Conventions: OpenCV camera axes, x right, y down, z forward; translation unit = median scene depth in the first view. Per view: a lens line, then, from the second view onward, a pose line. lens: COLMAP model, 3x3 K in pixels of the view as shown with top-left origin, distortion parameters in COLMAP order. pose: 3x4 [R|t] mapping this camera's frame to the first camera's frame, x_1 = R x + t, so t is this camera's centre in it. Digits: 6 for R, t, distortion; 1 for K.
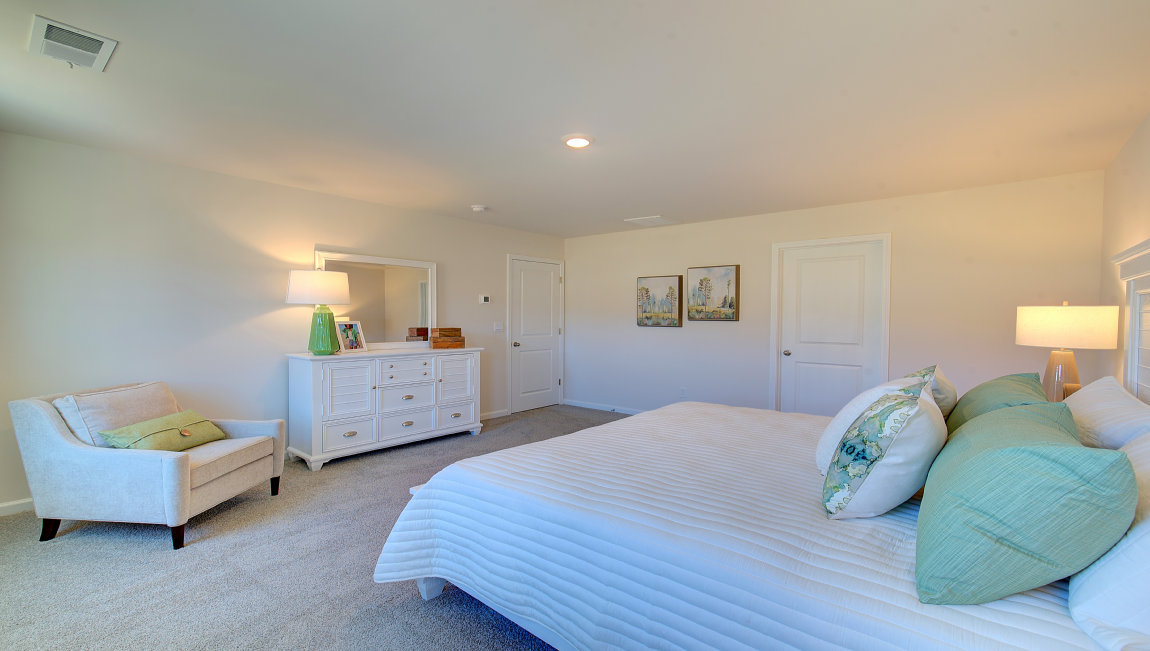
lens RADIAL K [[494.0, 0, 577.6], [0, 494.0, 325.9], [0, 0, 1]] dist [0.001687, 0.000512]
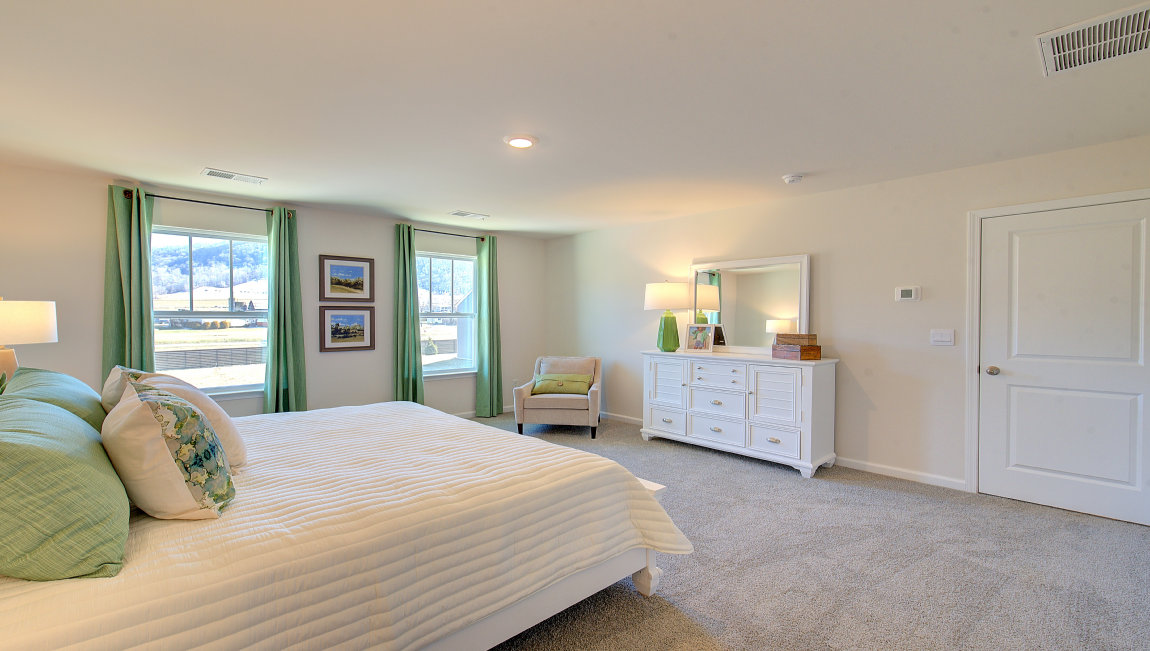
lens RADIAL K [[494.0, 0, 577.6], [0, 494.0, 325.9], [0, 0, 1]] dist [0.001687, 0.000512]
pose [[-0.122699, 0.007444, -0.992416, 0.652675], [-0.024908, 0.999634, 0.010577, -0.010044], [0.992131, 0.026017, -0.122469, 0.839484]]
